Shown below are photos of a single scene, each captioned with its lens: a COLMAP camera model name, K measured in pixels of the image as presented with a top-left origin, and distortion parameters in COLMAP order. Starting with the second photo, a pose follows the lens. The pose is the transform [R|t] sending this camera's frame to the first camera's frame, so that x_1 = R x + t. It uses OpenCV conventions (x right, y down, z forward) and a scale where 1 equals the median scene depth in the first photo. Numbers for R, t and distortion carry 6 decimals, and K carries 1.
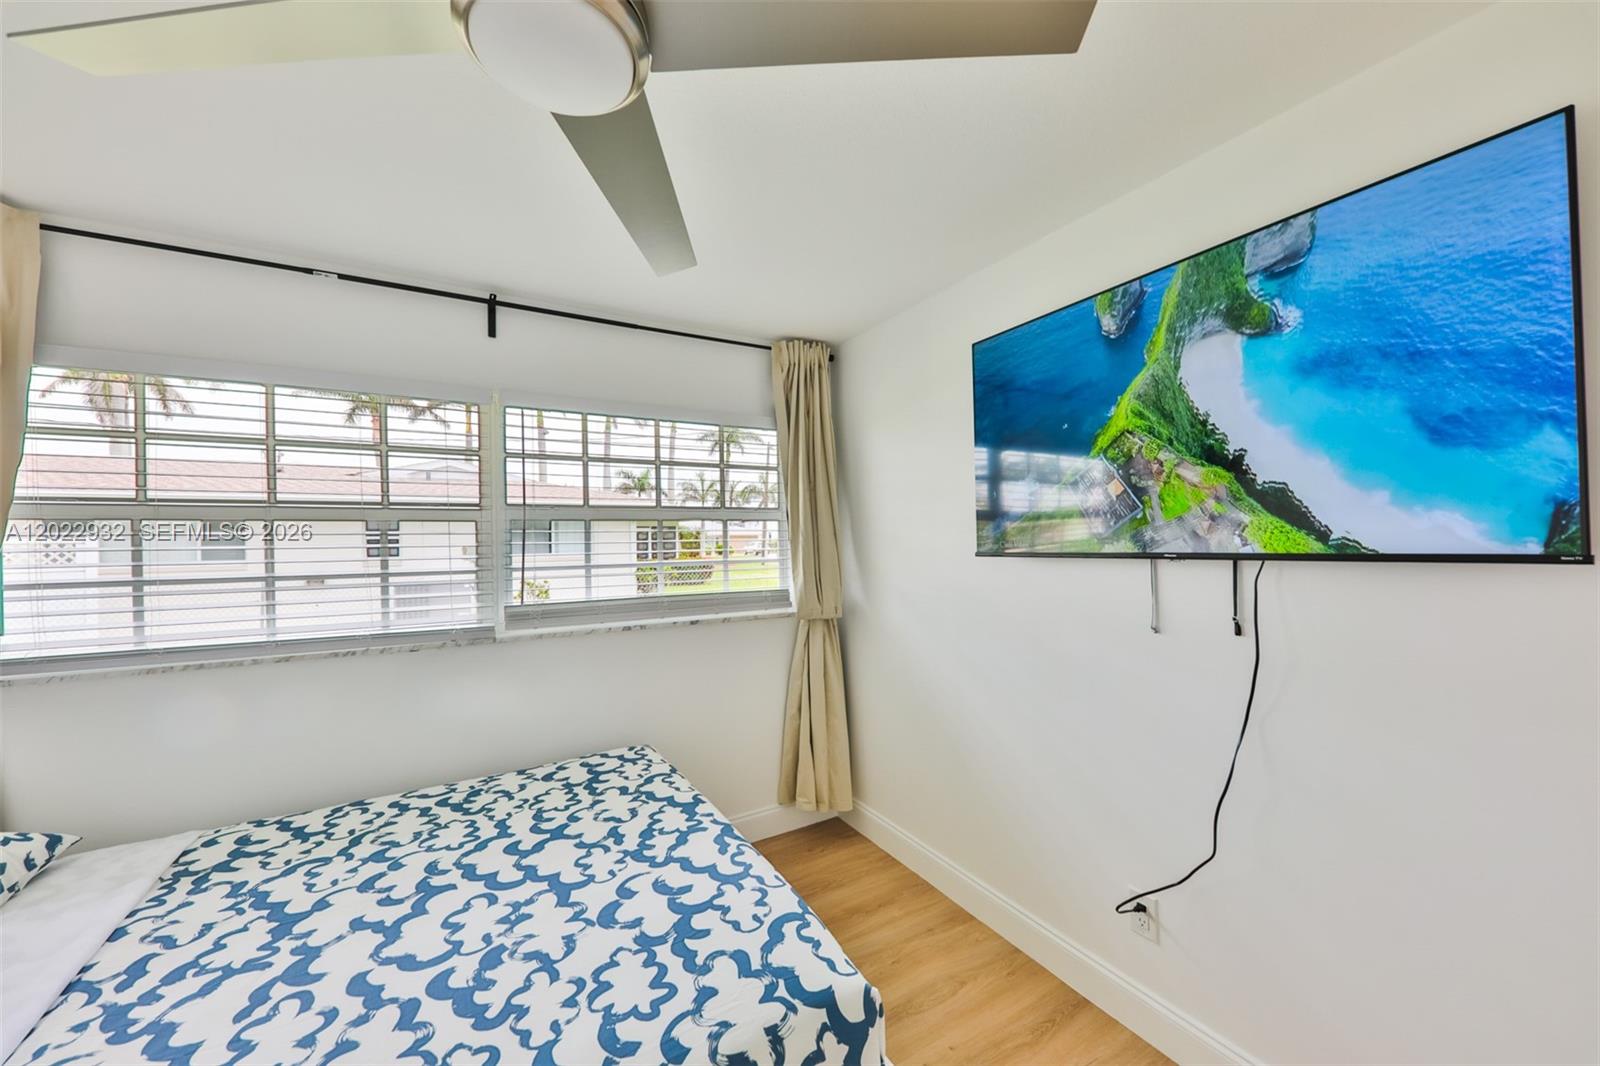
lens RADIAL K [[584.6, 0, 797.5], [0, 584.6, 539.0], [0, 0, 1]] dist [0.012189, -0.006774]
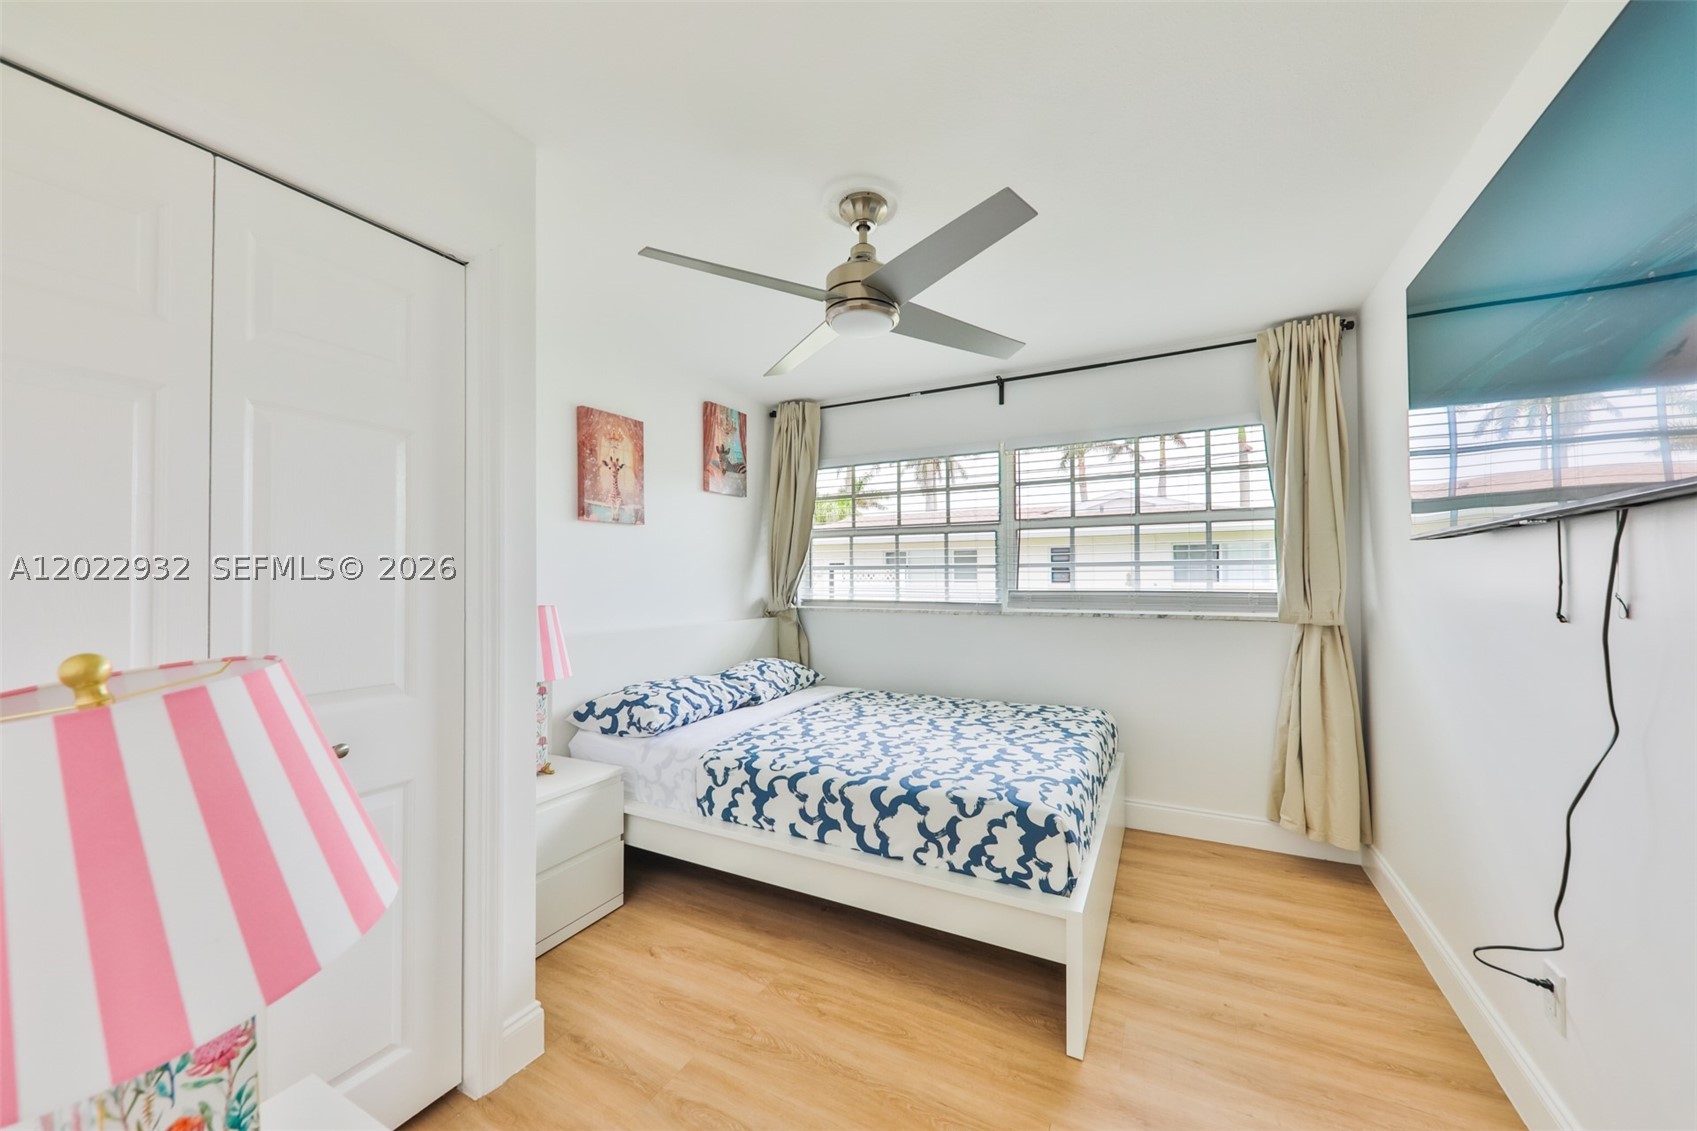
lens RADIAL K [[620.0, 0, 845.8], [0, 620.0, 571.8], [0, 0, 1]] dist [0.012189, -0.006774]
pose [[0.536404, 0.001381, -0.843960, 0.841217], [-0.001420, 0.999999, 0.000733, 0.101889], [0.843960, 0.000805, 0.536406, -0.218500]]
